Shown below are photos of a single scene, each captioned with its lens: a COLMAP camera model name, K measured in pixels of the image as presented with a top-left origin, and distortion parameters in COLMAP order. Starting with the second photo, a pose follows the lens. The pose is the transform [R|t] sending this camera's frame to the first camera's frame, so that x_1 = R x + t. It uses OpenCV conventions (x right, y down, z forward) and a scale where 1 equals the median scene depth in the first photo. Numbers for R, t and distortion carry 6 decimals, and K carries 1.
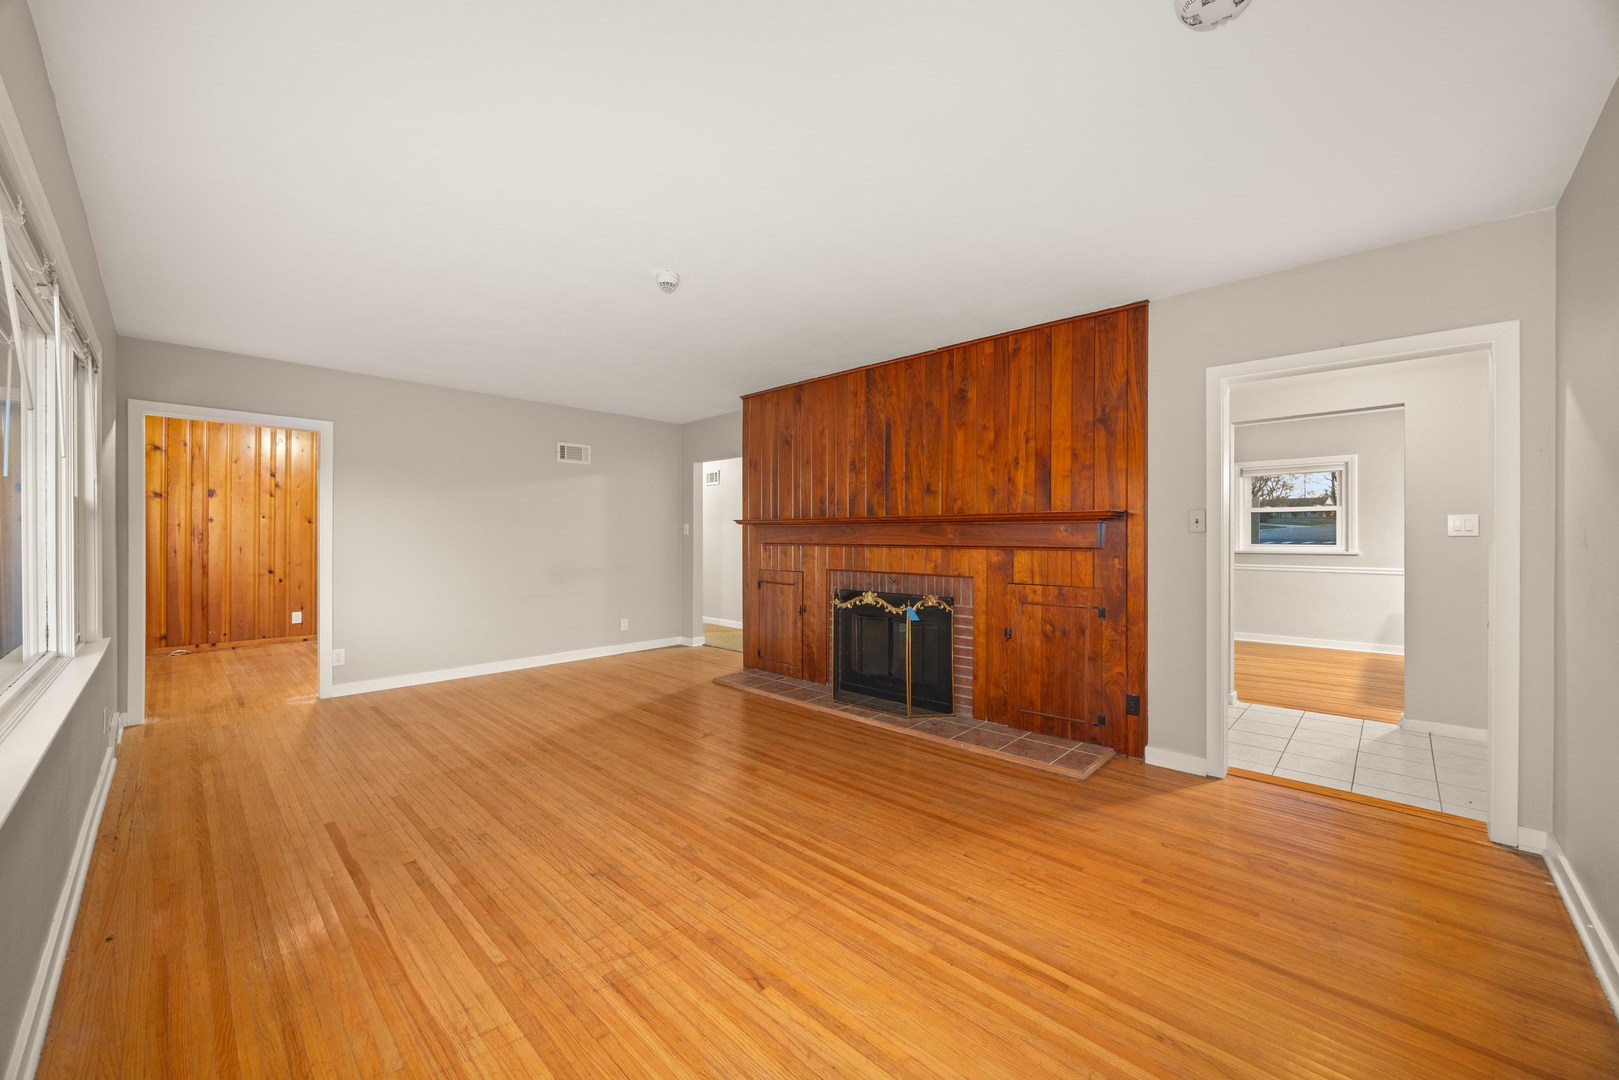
lens RADIAL K [[615.2, 0, 813.8], [0, 615.2, 539.1], [0, 0, 1]] dist [-0.004969, 0.000267]
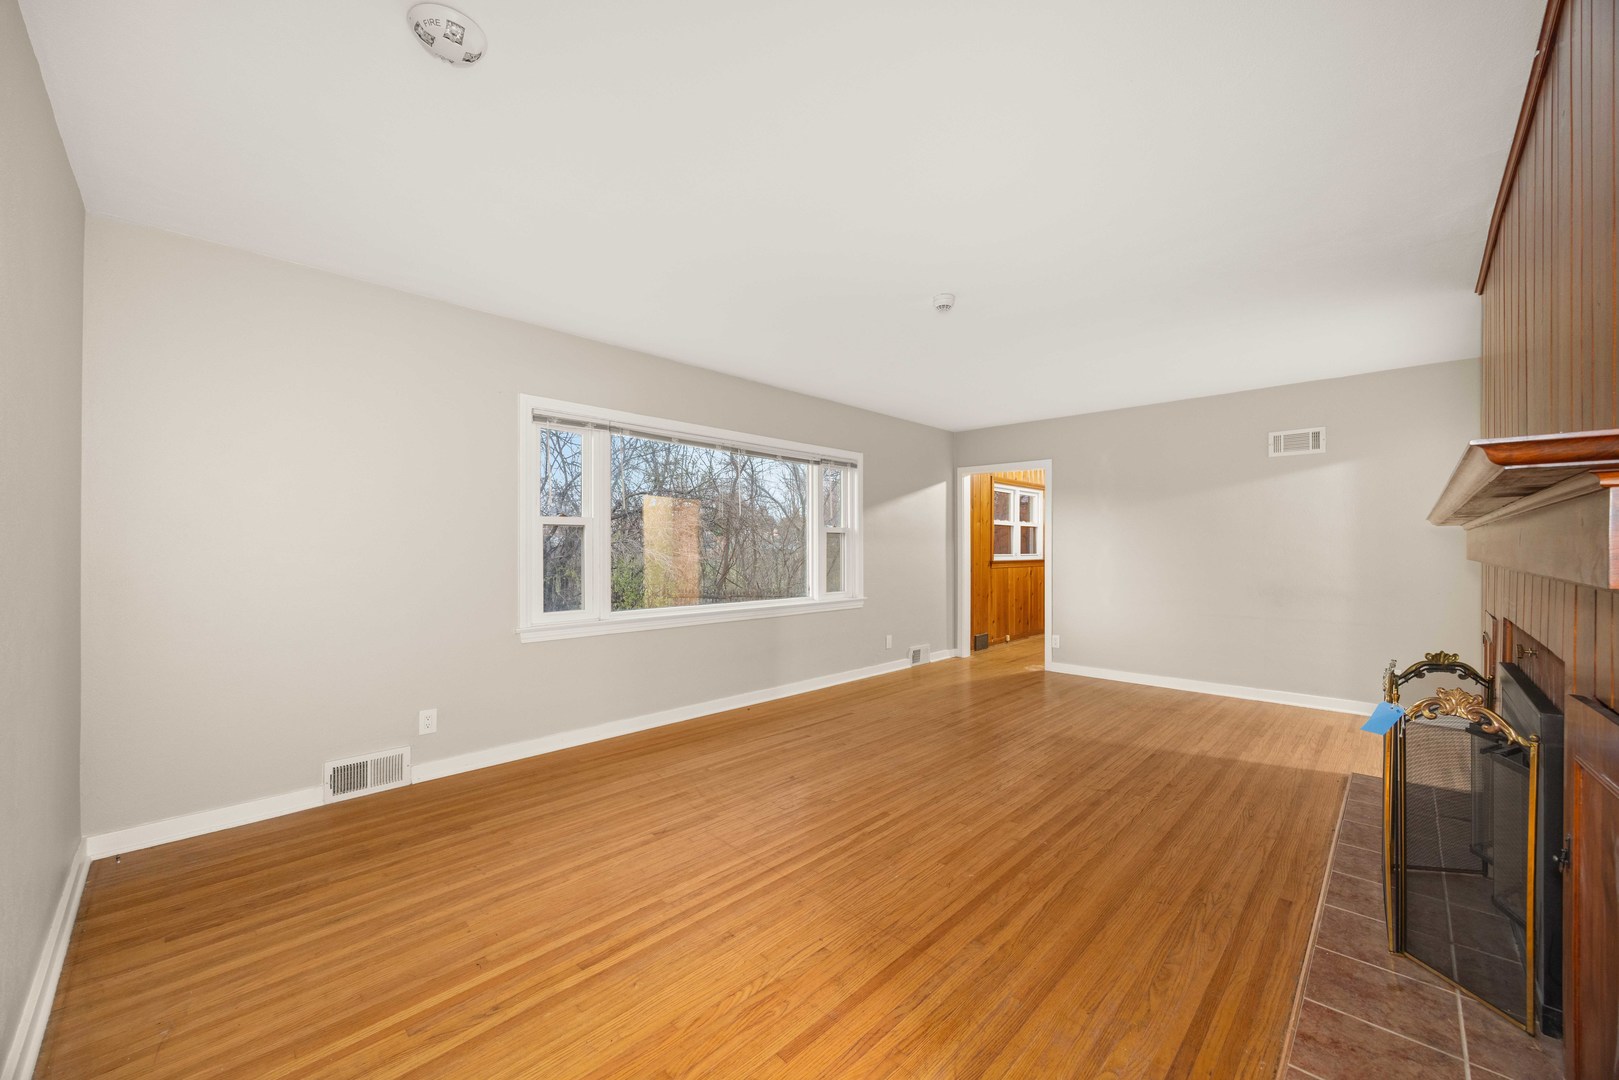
lens RADIAL K [[615.2, 0, 803.8], [0, 615.2, 544.3], [0, 0, 1]] dist [-0.004969, 0.000267]
pose [[-0.019949, -0.006768, -0.999778, 0.618891], [-0.005697, 0.999962, -0.006655, 0.000779], [0.999785, 0.005563, -0.019986, 0.589017]]
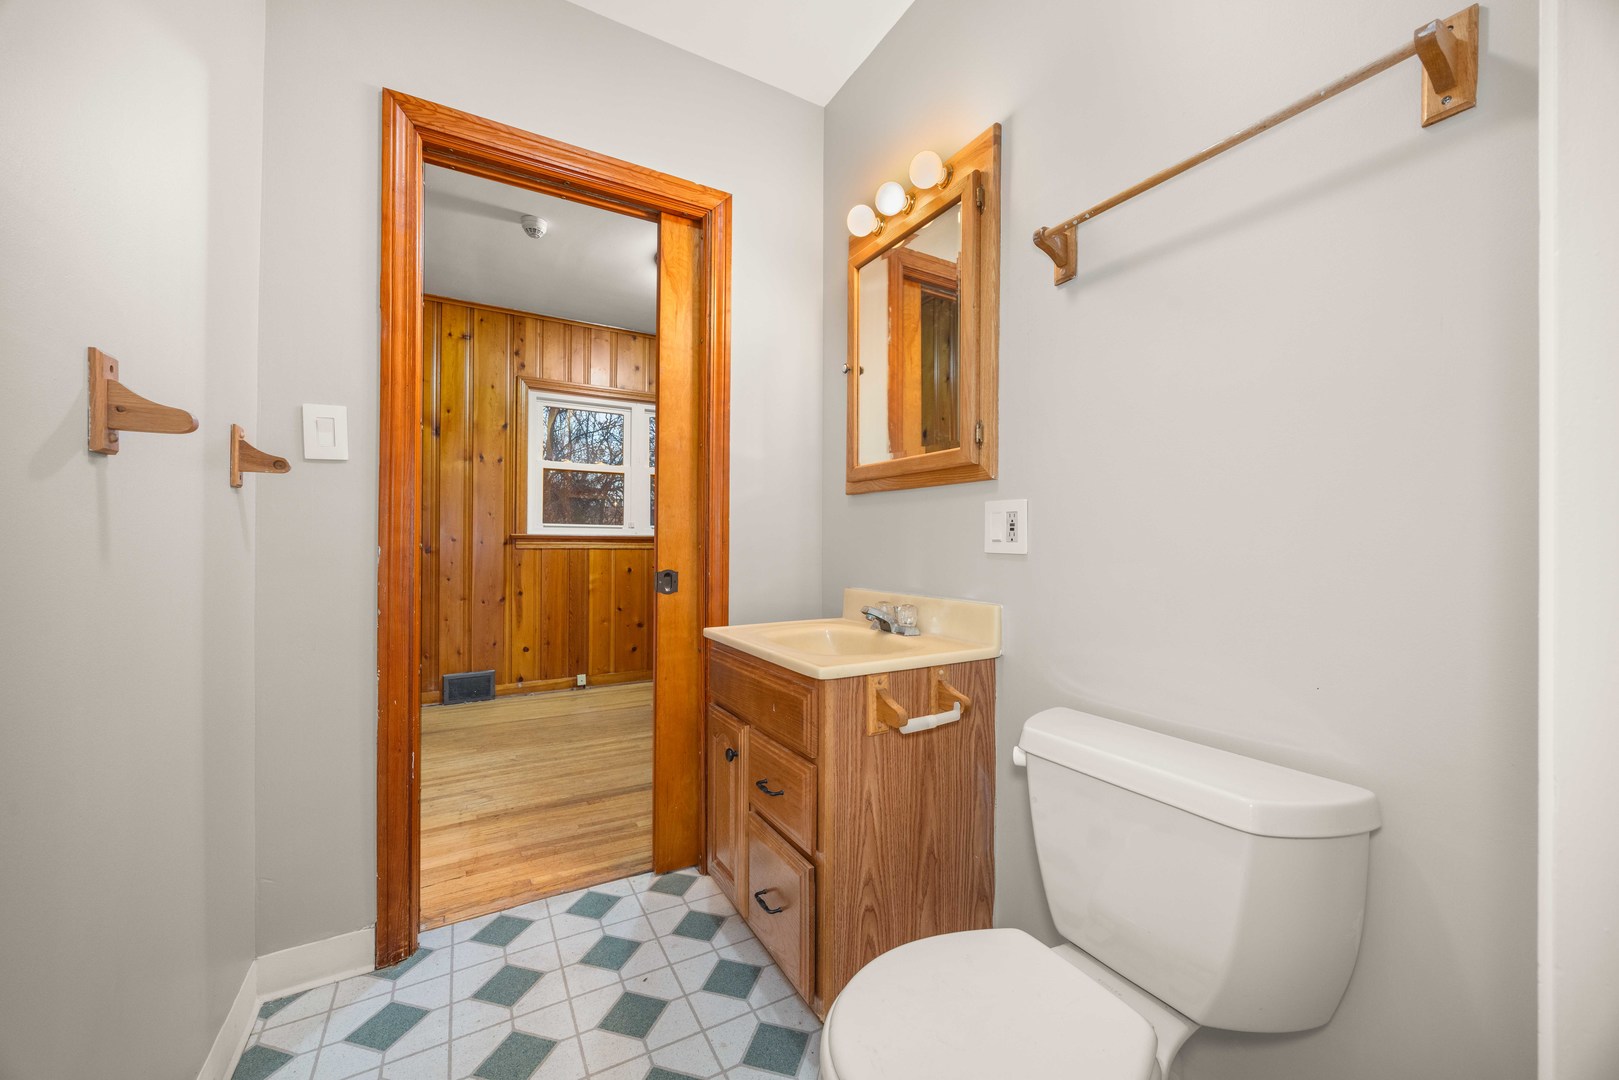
lens RADIAL K [[615.2, 0, 810.6], [0, 615.2, 538.7], [0, 0, 1]] dist [-0.004969, 0.000267]
pose [[-0.276834, -0.004684, -0.960906, -0.444918], [-0.010570, 0.999942, -0.001829, 0.038527], [0.960860, 0.009650, -0.276868, 1.851175]]
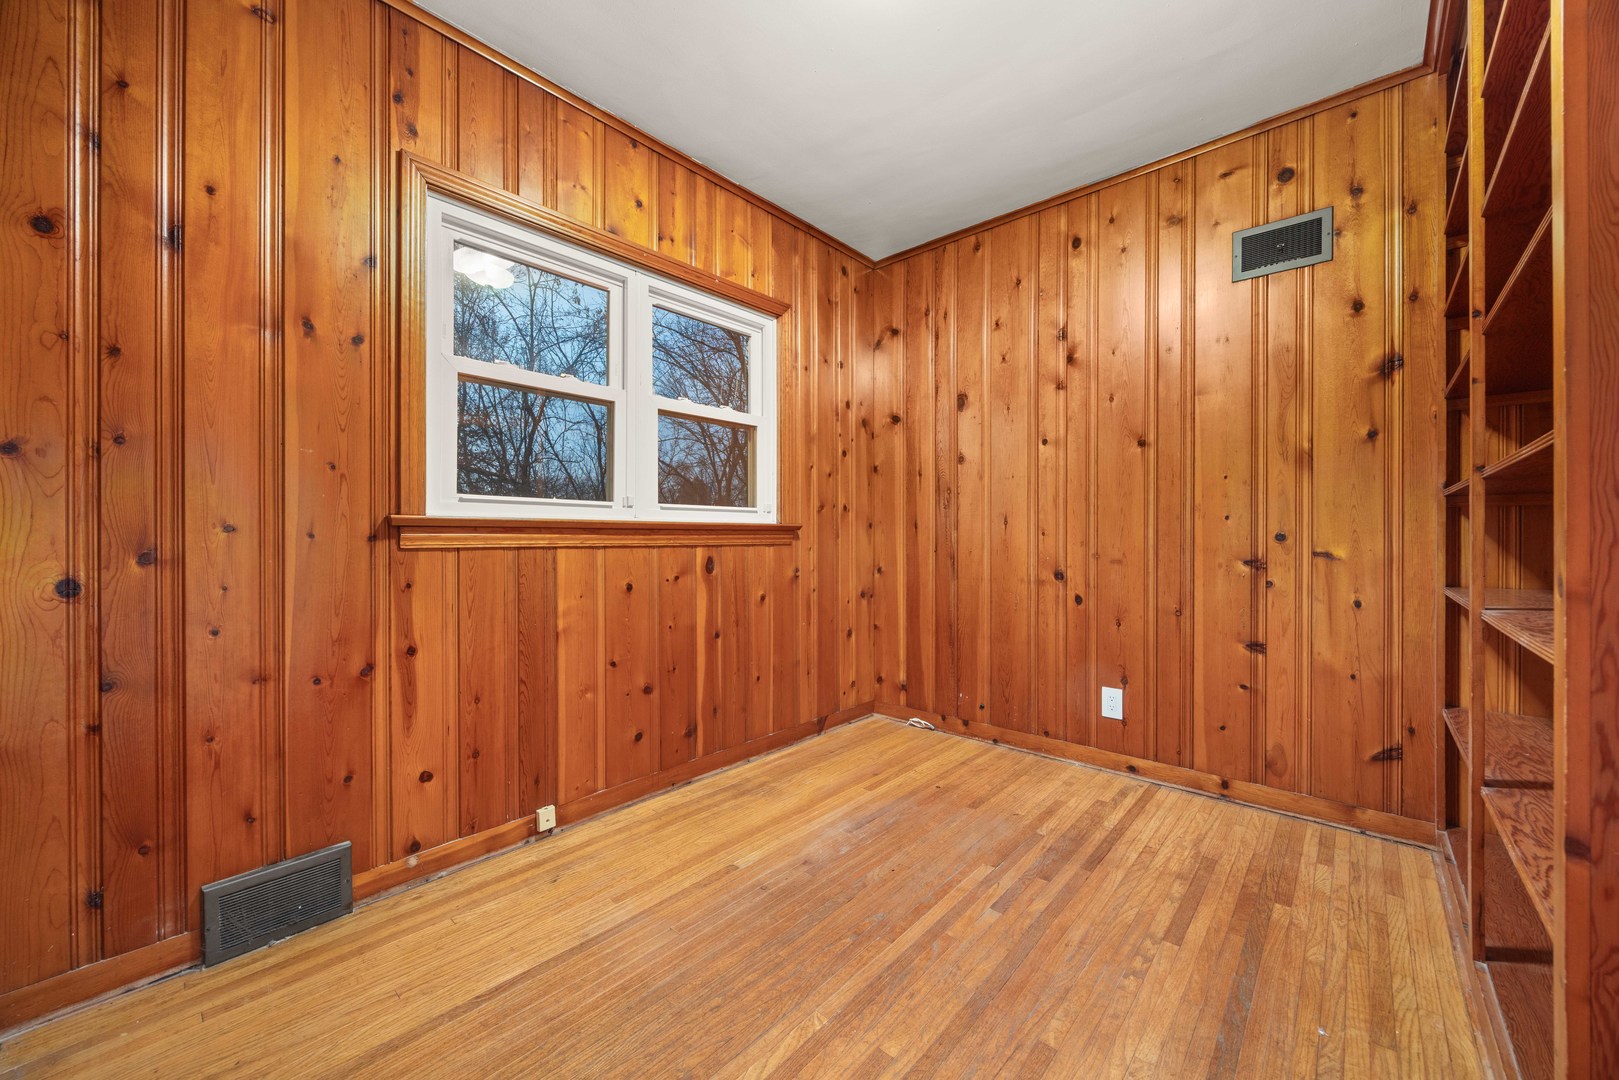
lens RADIAL K [[615.2, 0, 816.1], [0, 615.2, 538.1], [0, 0, 1]] dist [-0.004969, 0.000267]
pose [[0.036645, 0.000542, -0.999328, -0.824610], [-0.003186, 0.999995, 0.000425, 0.048817], [0.999323, 0.003168, 0.036646, 1.397371]]
